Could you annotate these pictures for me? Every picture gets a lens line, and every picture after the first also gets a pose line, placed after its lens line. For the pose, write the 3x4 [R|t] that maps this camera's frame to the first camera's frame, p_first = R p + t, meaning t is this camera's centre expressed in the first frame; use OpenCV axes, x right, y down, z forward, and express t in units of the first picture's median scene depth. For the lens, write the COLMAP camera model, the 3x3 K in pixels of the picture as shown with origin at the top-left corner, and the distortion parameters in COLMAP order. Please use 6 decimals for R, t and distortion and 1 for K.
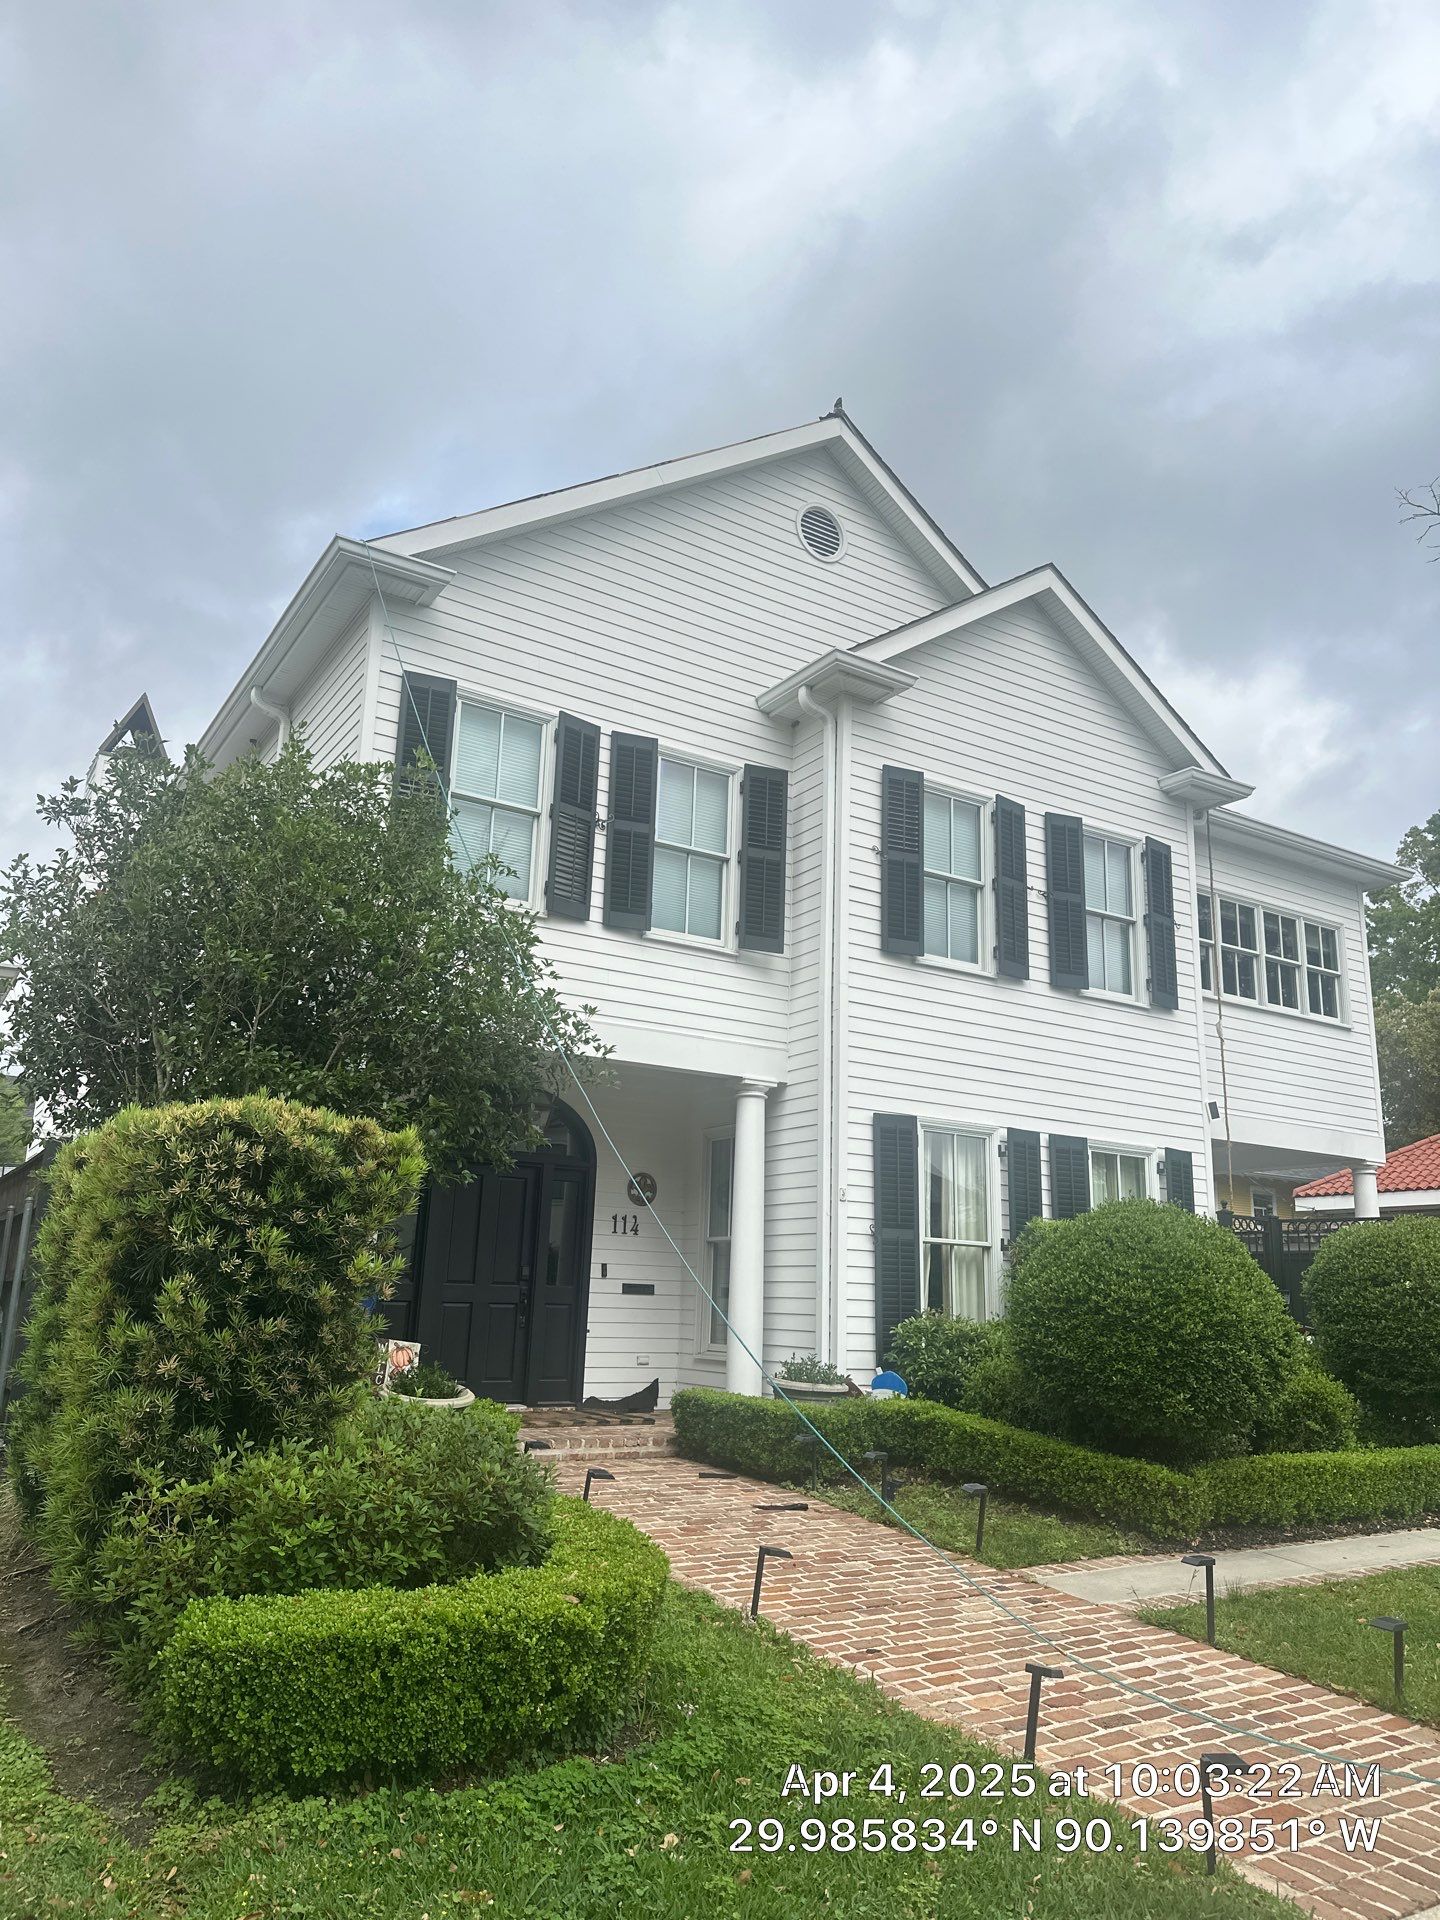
lens RADIAL K [[1334.9, 0, 720.0], [0, 1334.9, 960.0], [0, 0, 1]] dist [0.103870, -0.121093]
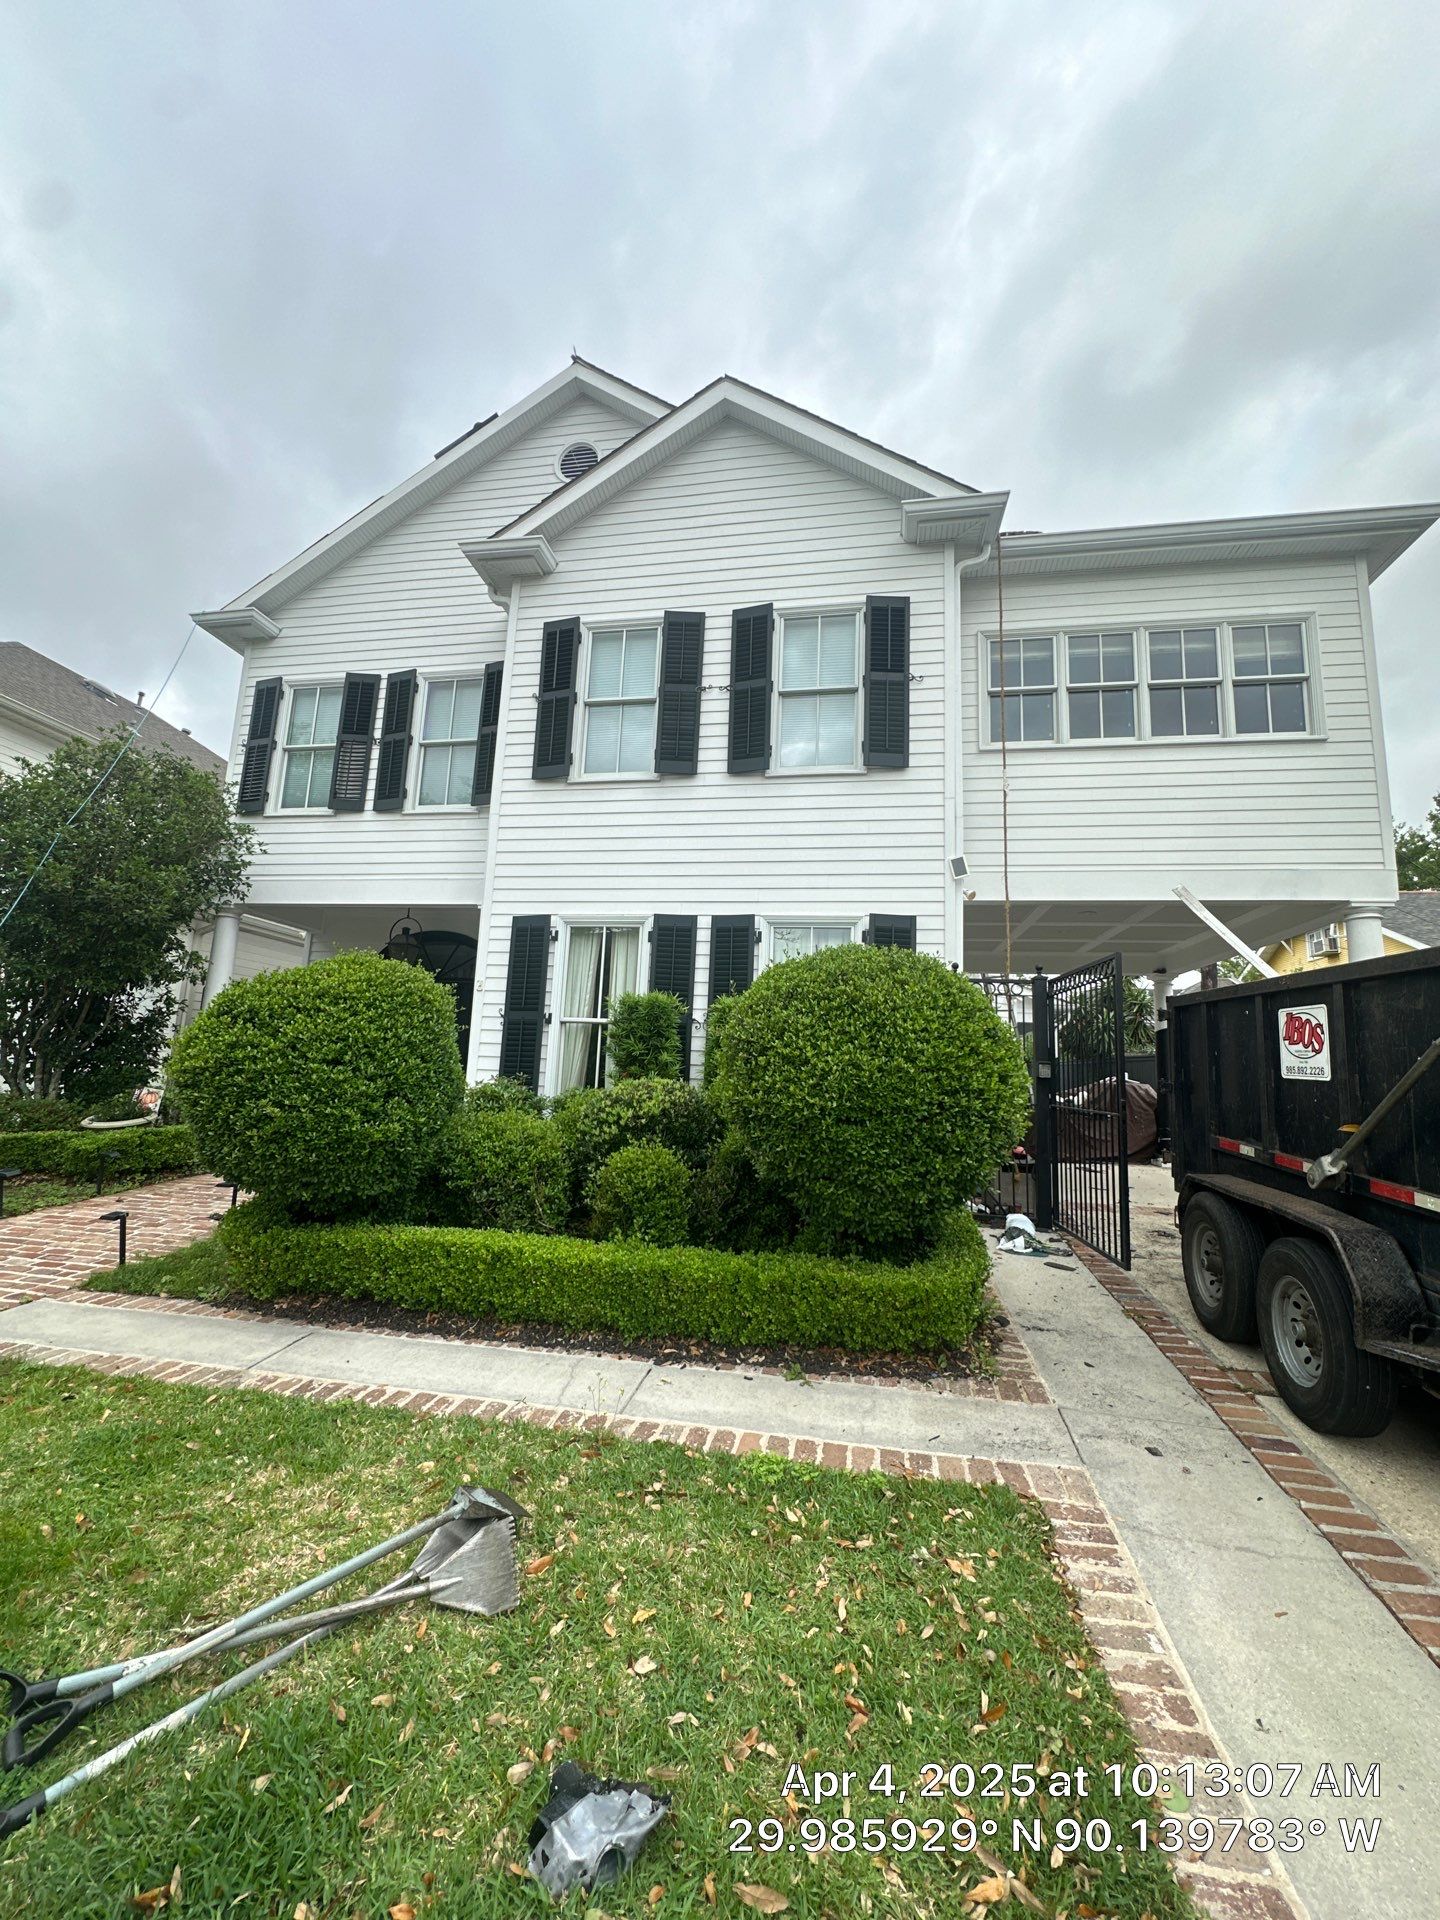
lens RADIAL K [[761.2, 0, 712.6], [0, 761.2, 956.4], [0, 0, 1]] dist [-0.006230, 0.000800]
pose [[0.738136, -0.104330, -0.666536, 0.646307], [0.144567, 0.989481, 0.005217, 0.160751], [0.658981, -0.100210, 0.745454, 0.575430]]
